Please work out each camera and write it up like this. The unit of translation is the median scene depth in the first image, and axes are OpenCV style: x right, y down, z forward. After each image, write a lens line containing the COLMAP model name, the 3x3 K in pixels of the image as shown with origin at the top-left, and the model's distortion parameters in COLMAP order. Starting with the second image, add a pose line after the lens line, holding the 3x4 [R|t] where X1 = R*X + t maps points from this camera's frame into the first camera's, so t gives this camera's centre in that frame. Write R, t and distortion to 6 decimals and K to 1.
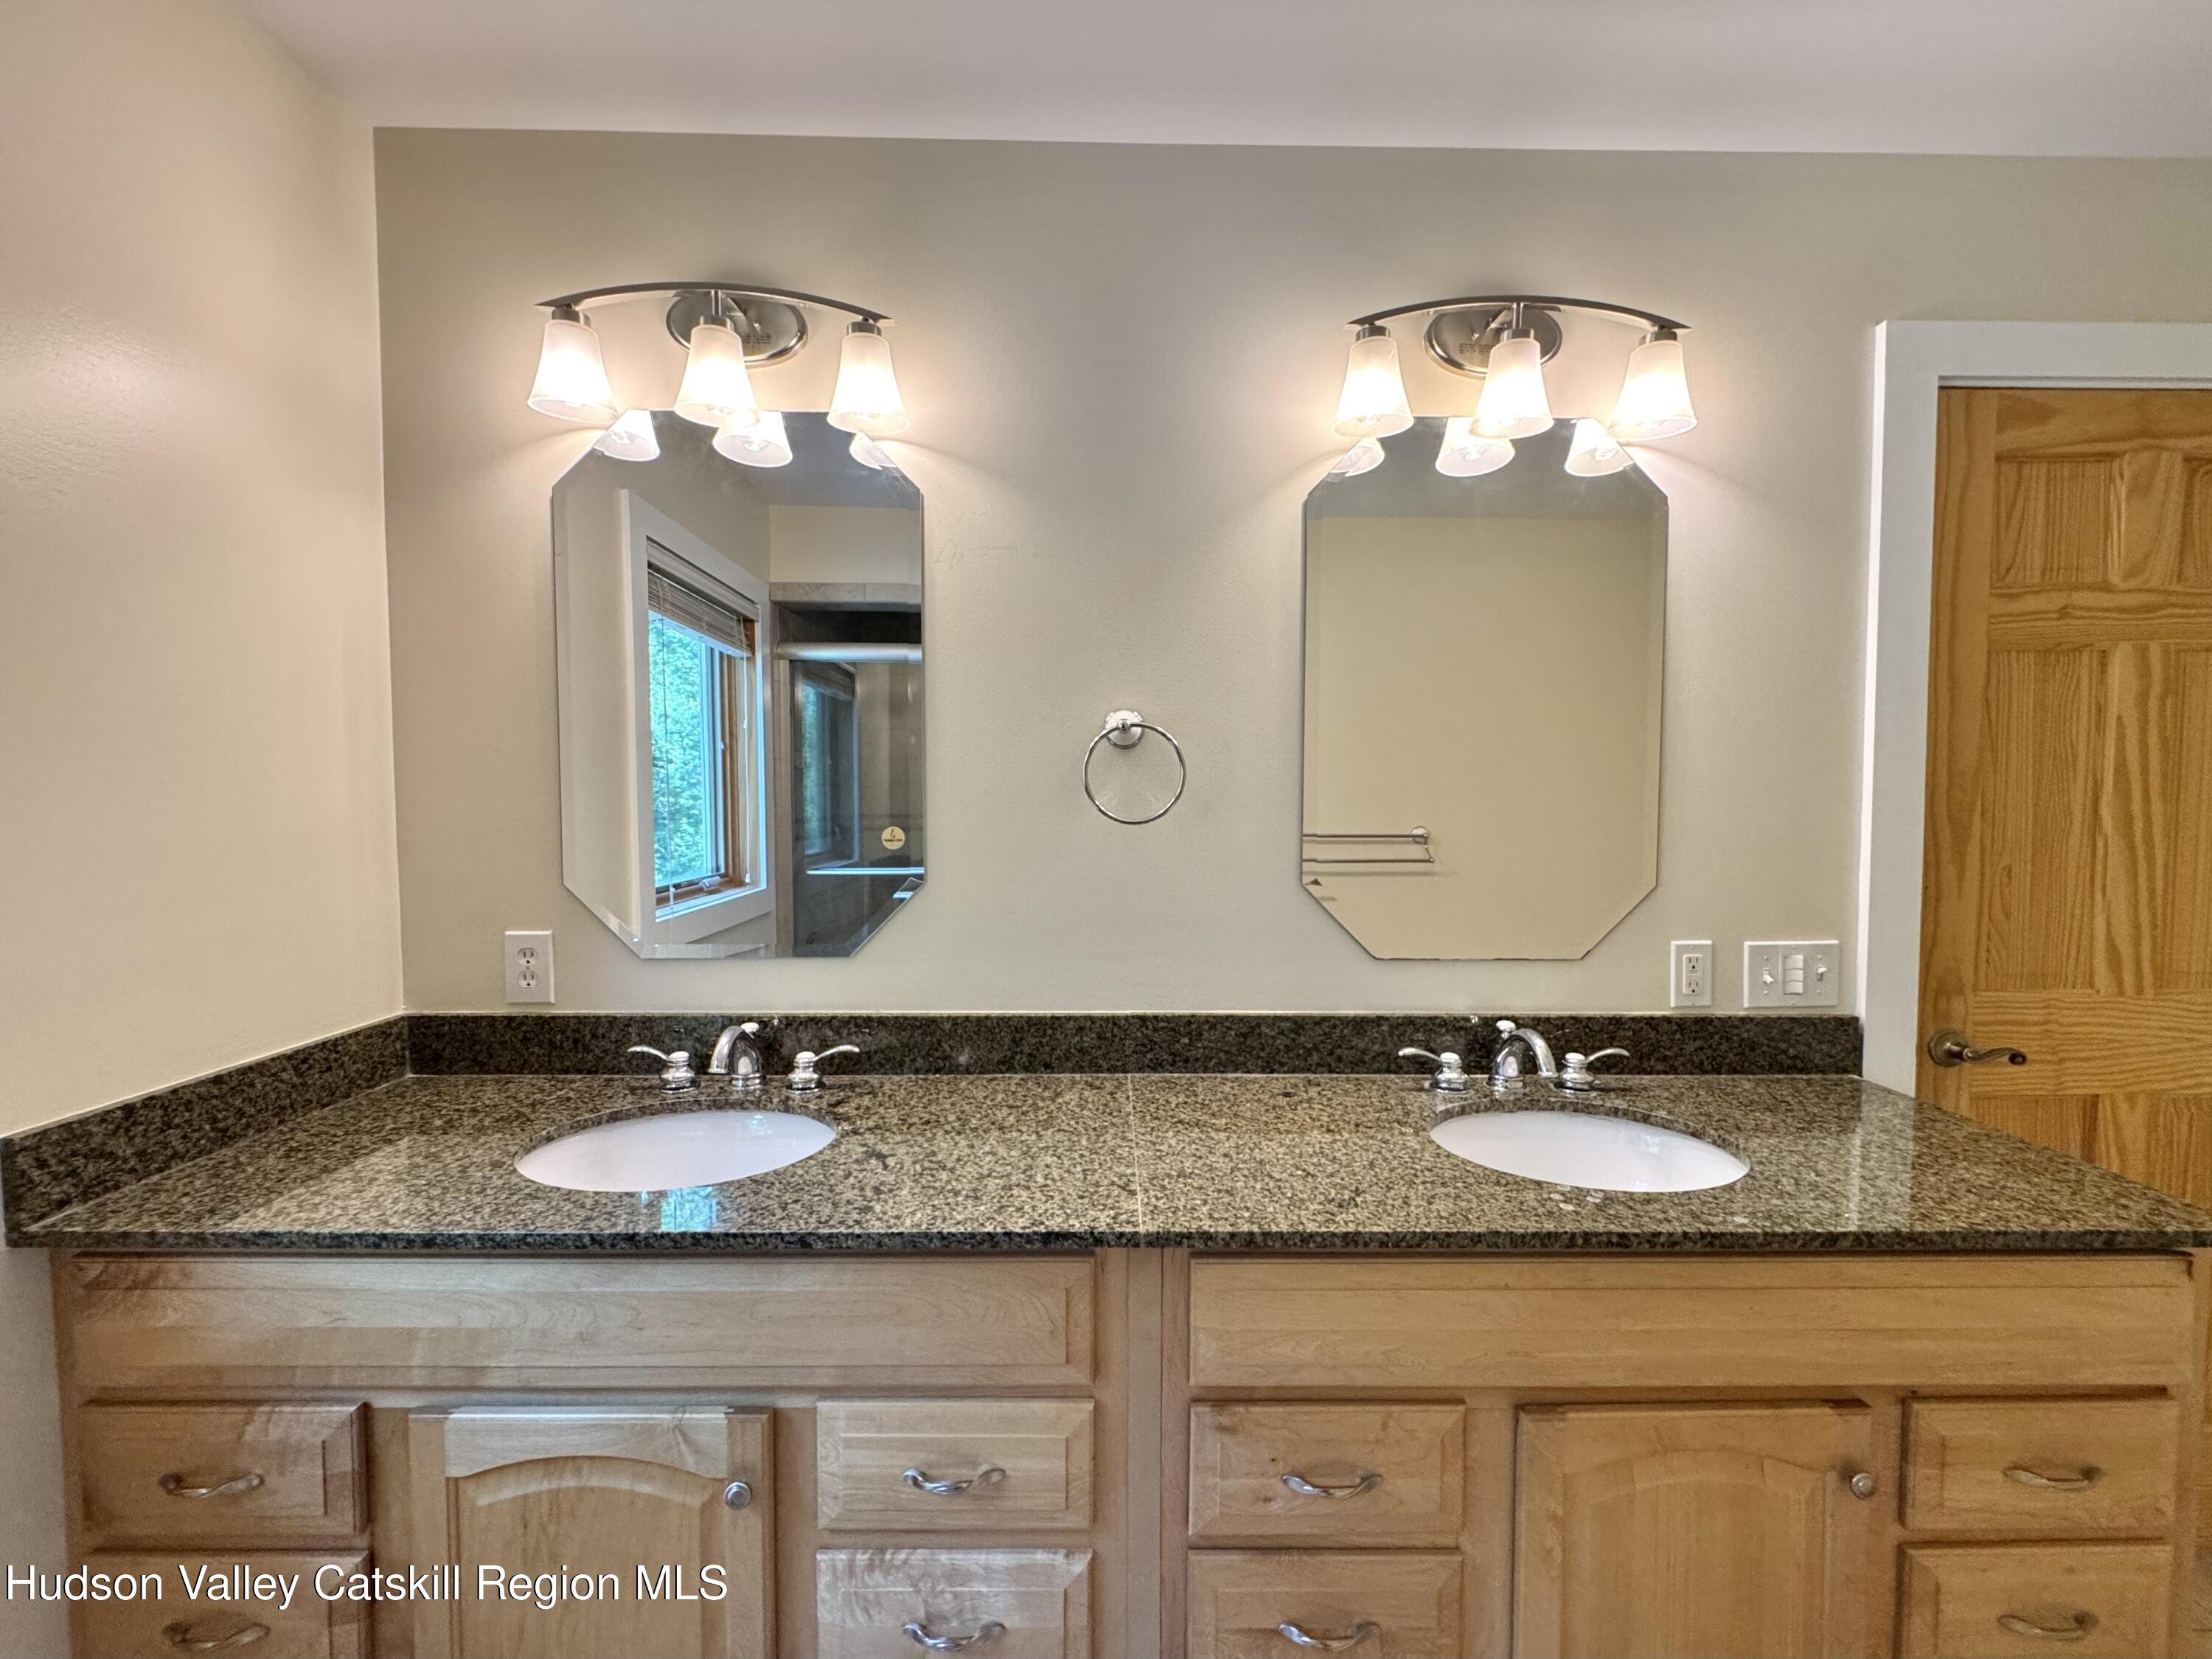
lens RADIAL K [[912.2, 0, 1115.7], [0, 912.2, 829.9], [0, 0, 1]] dist [-0.001265, 0.000272]
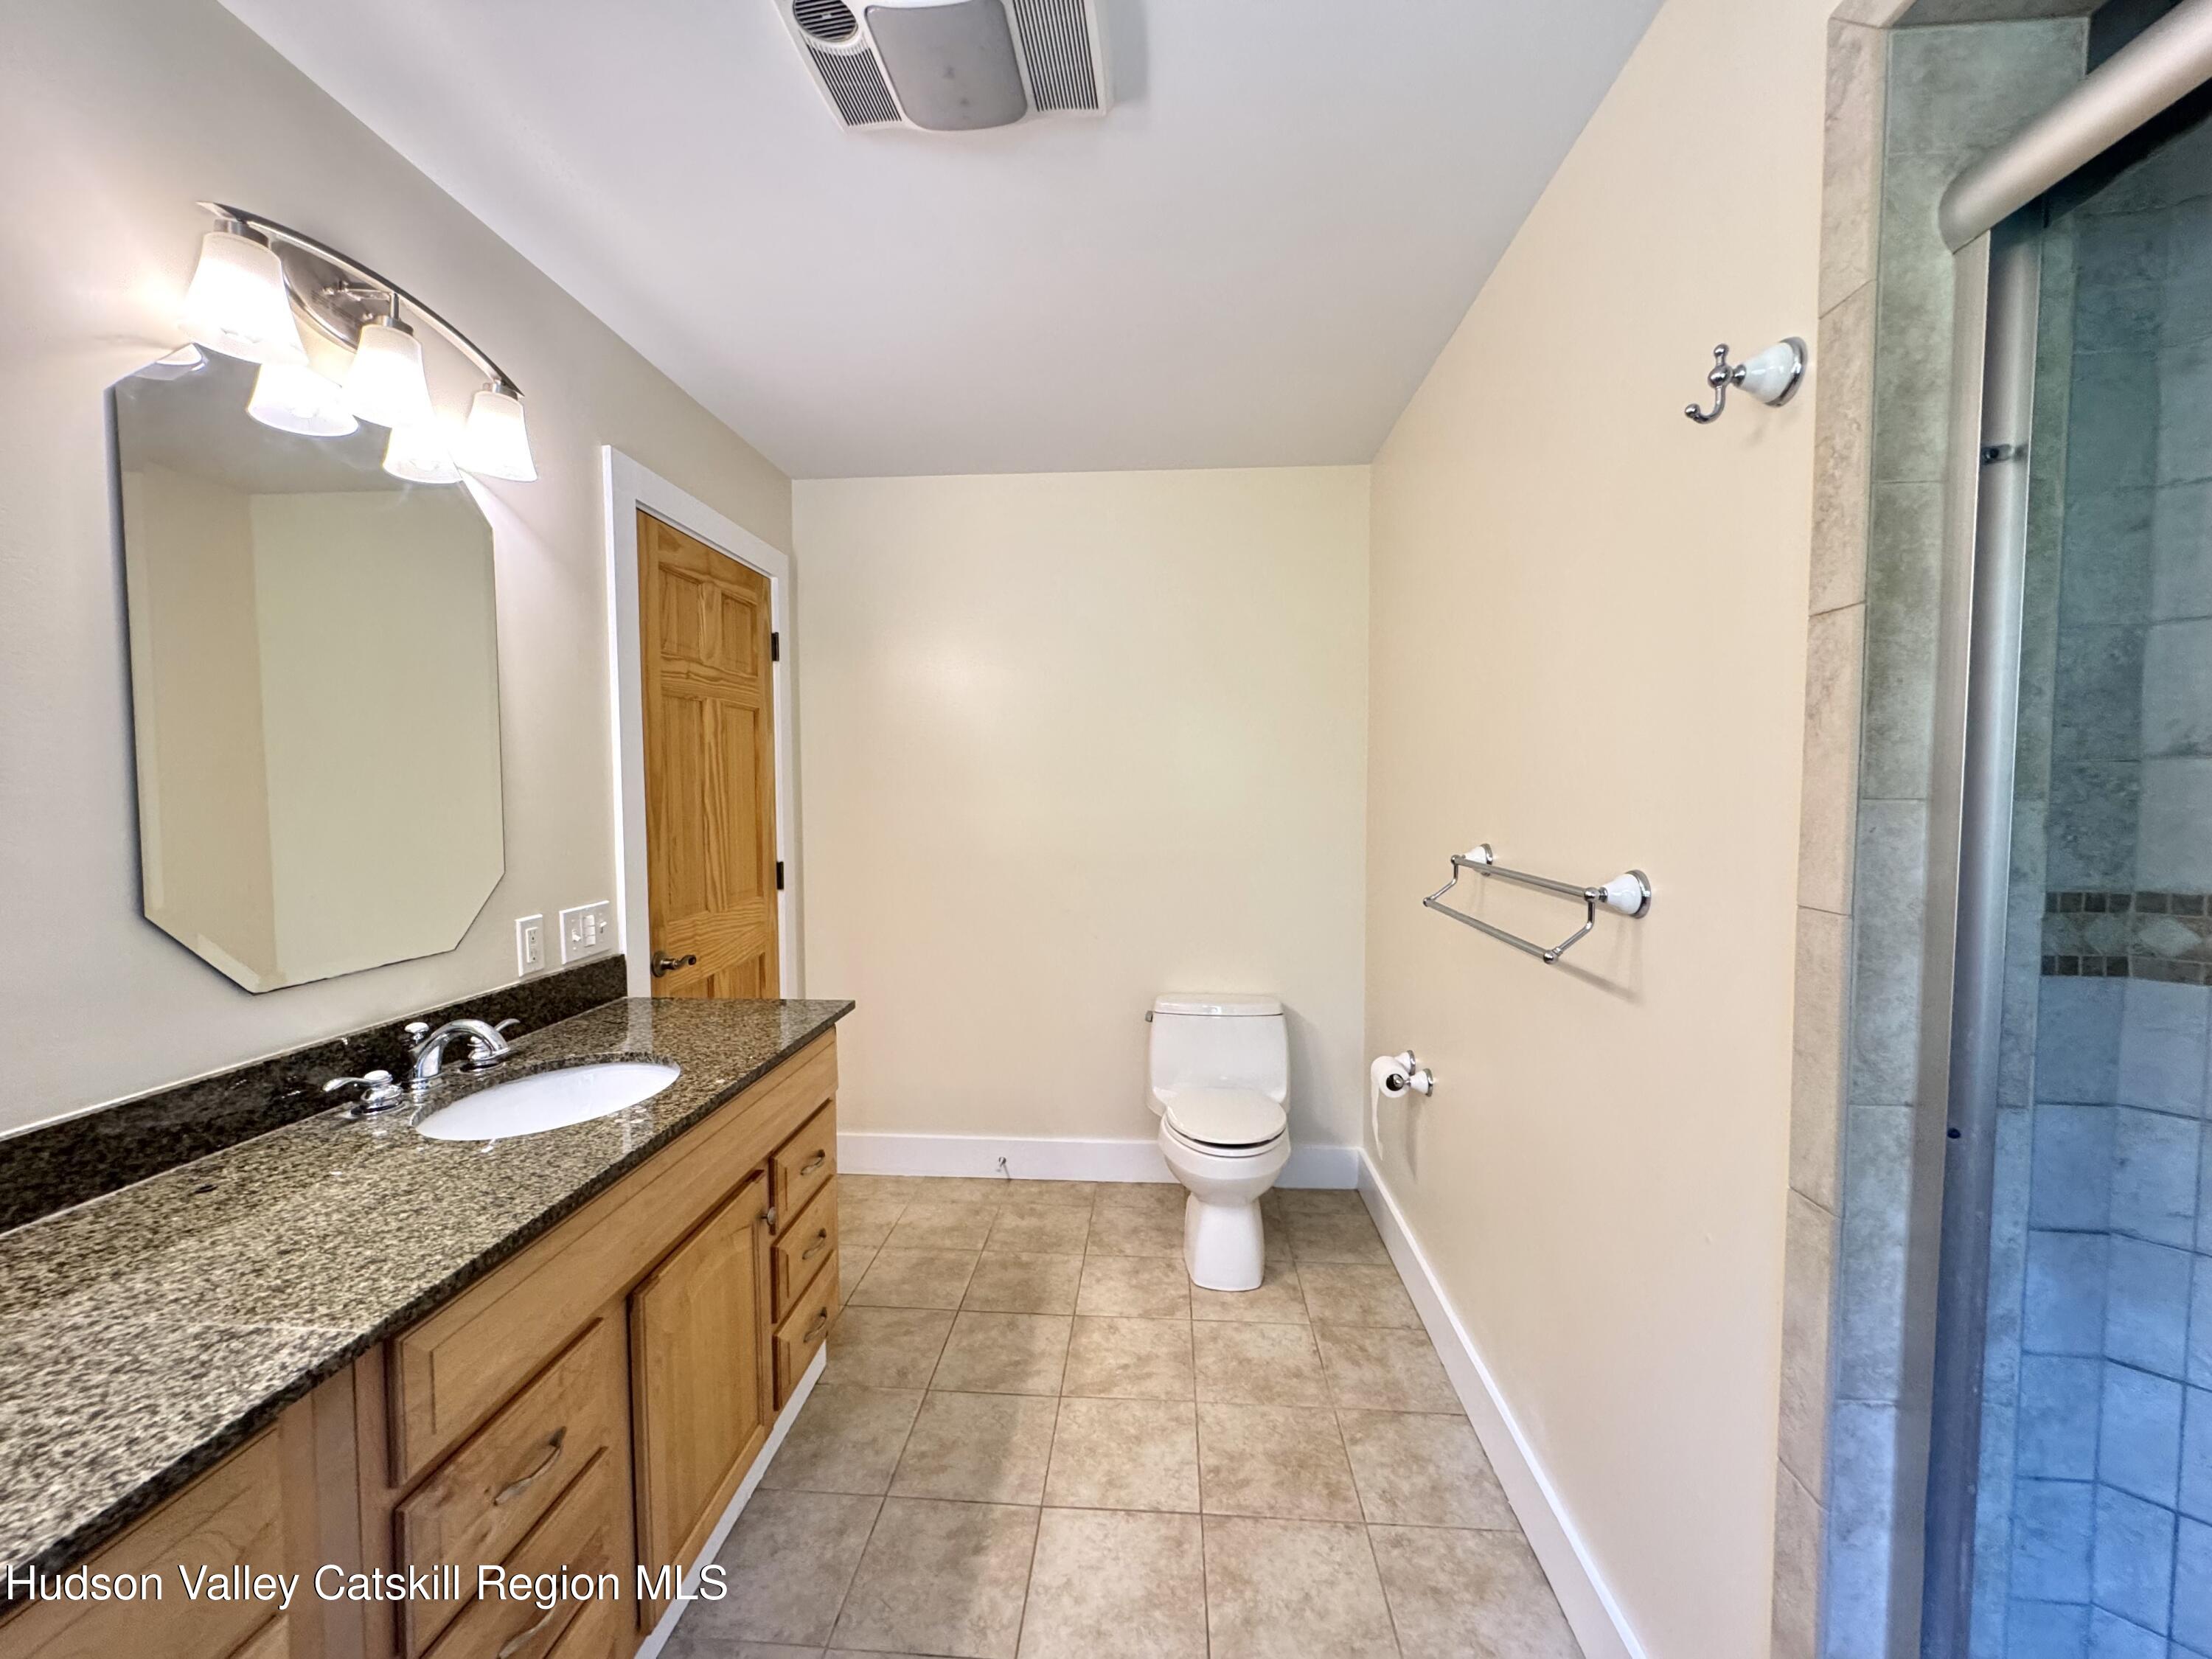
lens RADIAL K [[885.7, 0, 1105.9], [0, 885.7, 832.5], [0, 0, 1]] dist [-0.000348, 0.000134]
pose [[0.075292, -0.051420, 0.995835, -0.459041], [0.043195, 0.997900, 0.048261, -0.009474], [-0.996226, 0.039381, 0.077355, 0.176223]]
